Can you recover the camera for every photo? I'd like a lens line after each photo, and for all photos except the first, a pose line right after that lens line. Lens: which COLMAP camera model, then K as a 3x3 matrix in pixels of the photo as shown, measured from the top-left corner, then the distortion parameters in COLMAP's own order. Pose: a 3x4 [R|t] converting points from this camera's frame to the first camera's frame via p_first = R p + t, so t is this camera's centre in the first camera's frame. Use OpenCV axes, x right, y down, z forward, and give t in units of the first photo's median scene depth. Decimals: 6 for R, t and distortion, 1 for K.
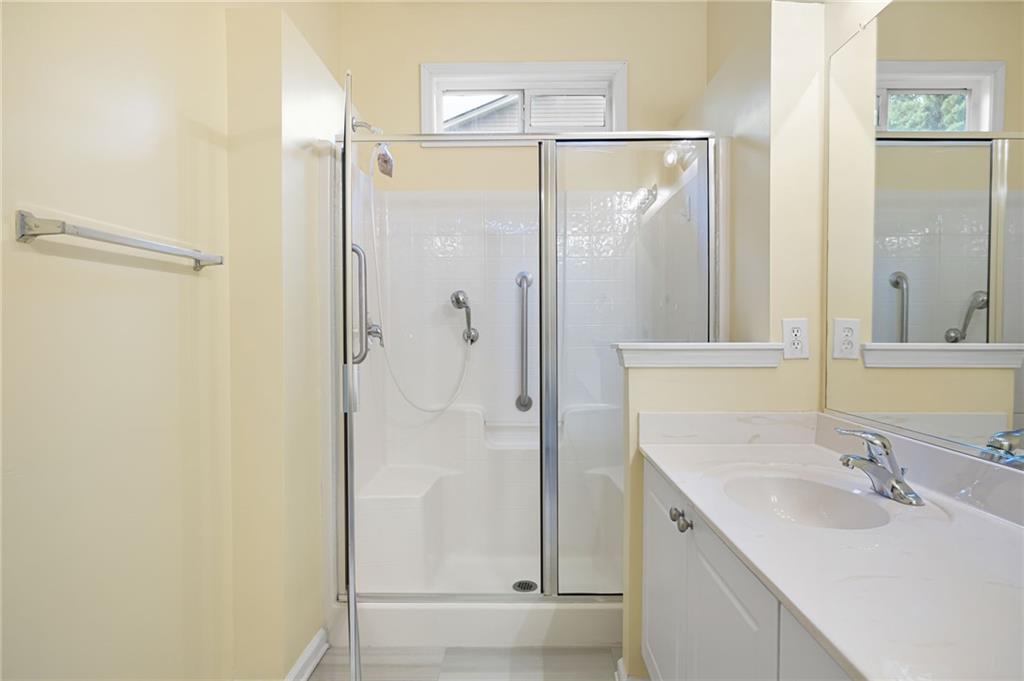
lens RADIAL K [[608.5, 0, 515.7], [0, 608.5, 341.7], [0, 0, 1]] dist [0.000045, -0.001991]
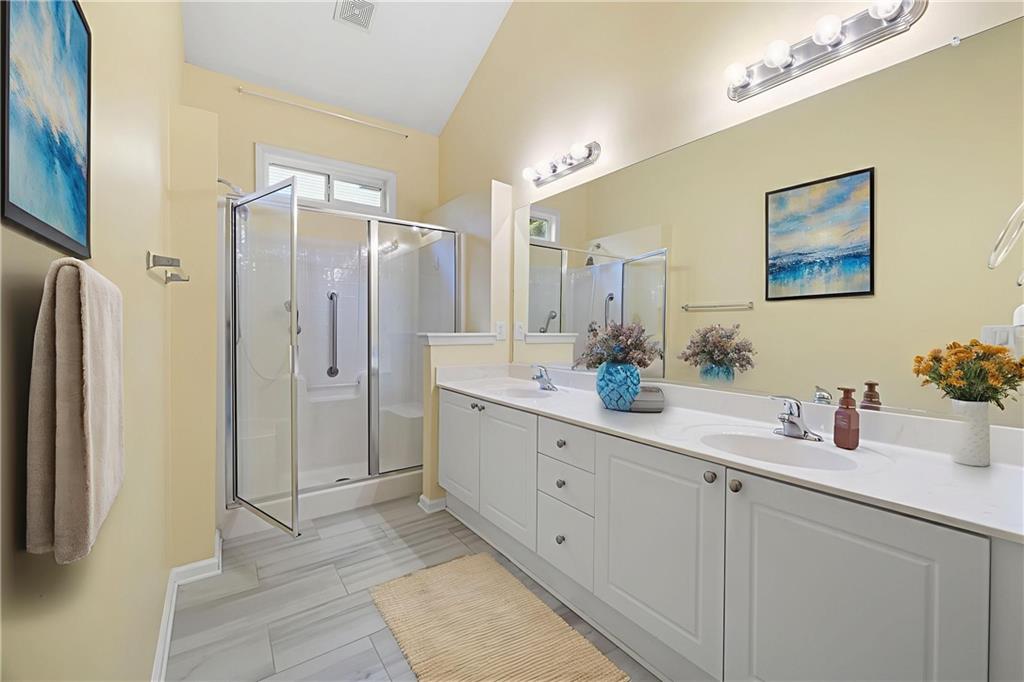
lens RADIAL K [[418.7, 0, 513.6], [0, 418.7, 334.2], [0, 0, 1]] dist [-0.005348, 0.001683]
pose [[0.815993, -0.003956, 0.578049, -0.343061], [0.003894, 0.999992, 0.001347, 0.004106], [-0.578049, 0.001152, 0.816001, -0.253613]]
